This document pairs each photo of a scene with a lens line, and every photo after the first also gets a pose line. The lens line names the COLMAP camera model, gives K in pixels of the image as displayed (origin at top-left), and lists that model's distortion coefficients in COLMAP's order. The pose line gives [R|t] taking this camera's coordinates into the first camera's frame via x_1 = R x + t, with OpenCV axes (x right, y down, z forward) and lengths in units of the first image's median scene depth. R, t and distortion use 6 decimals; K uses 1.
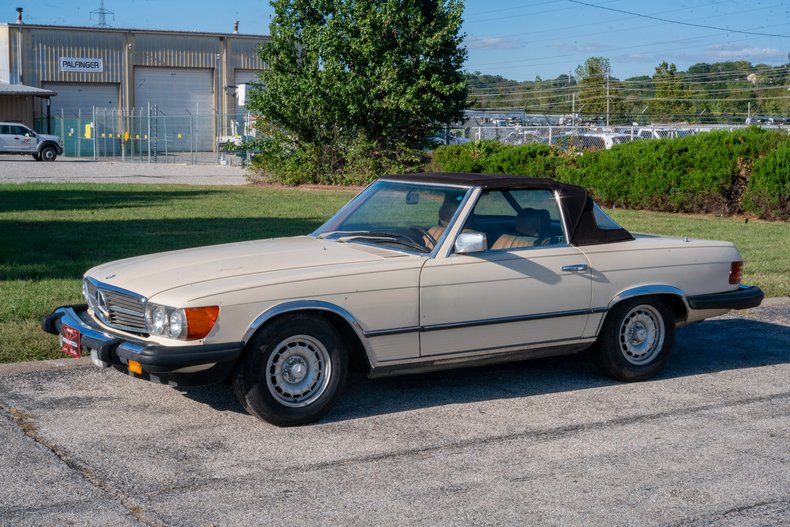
lens RADIAL K [[1240.4, 0, 395.0], [0, 1240.4, 263.5], [0, 0, 1]] dist [0.001192, -0.082899]
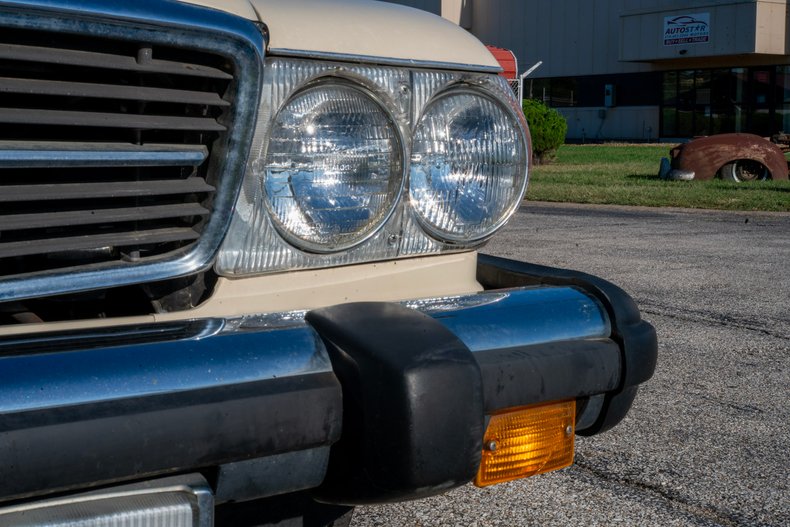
lens RADIAL K [[1229.7, 0, 395.0], [0, 1229.7, 263.5], [0, 0, 1]] dist [-0.009295, -0.067710]
pose [[0.046422, -0.110506, 0.992791, -0.270173], [0.103133, 0.989081, 0.105271, 0.032557], [-0.993584, 0.097503, 0.057312, 0.755413]]
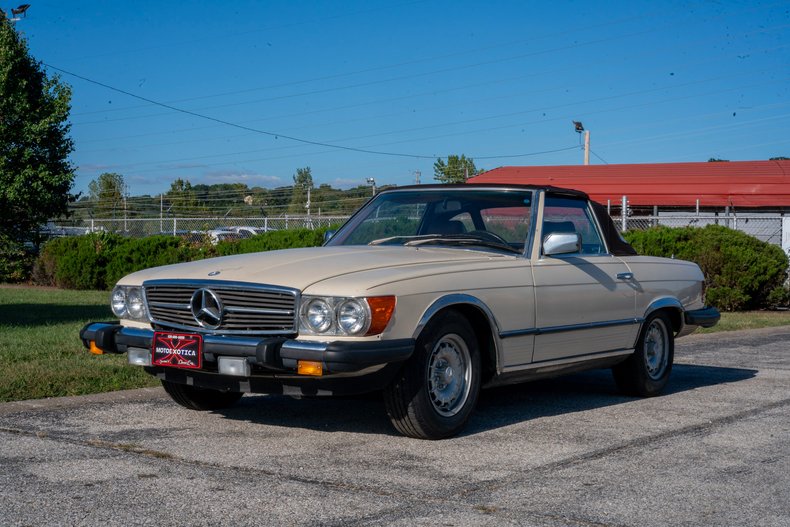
lens RADIAL K [[1229.7, 0, 395.0], [0, 1229.7, 263.5], [0, 0, 1]] dist [-0.009295, -0.067710]
pose [[0.919073, 0.005408, 0.394049, -0.362064], [0.032626, 0.995429, -0.089757, 0.067109], [-0.392734, 0.095349, 0.914696, 0.164206]]
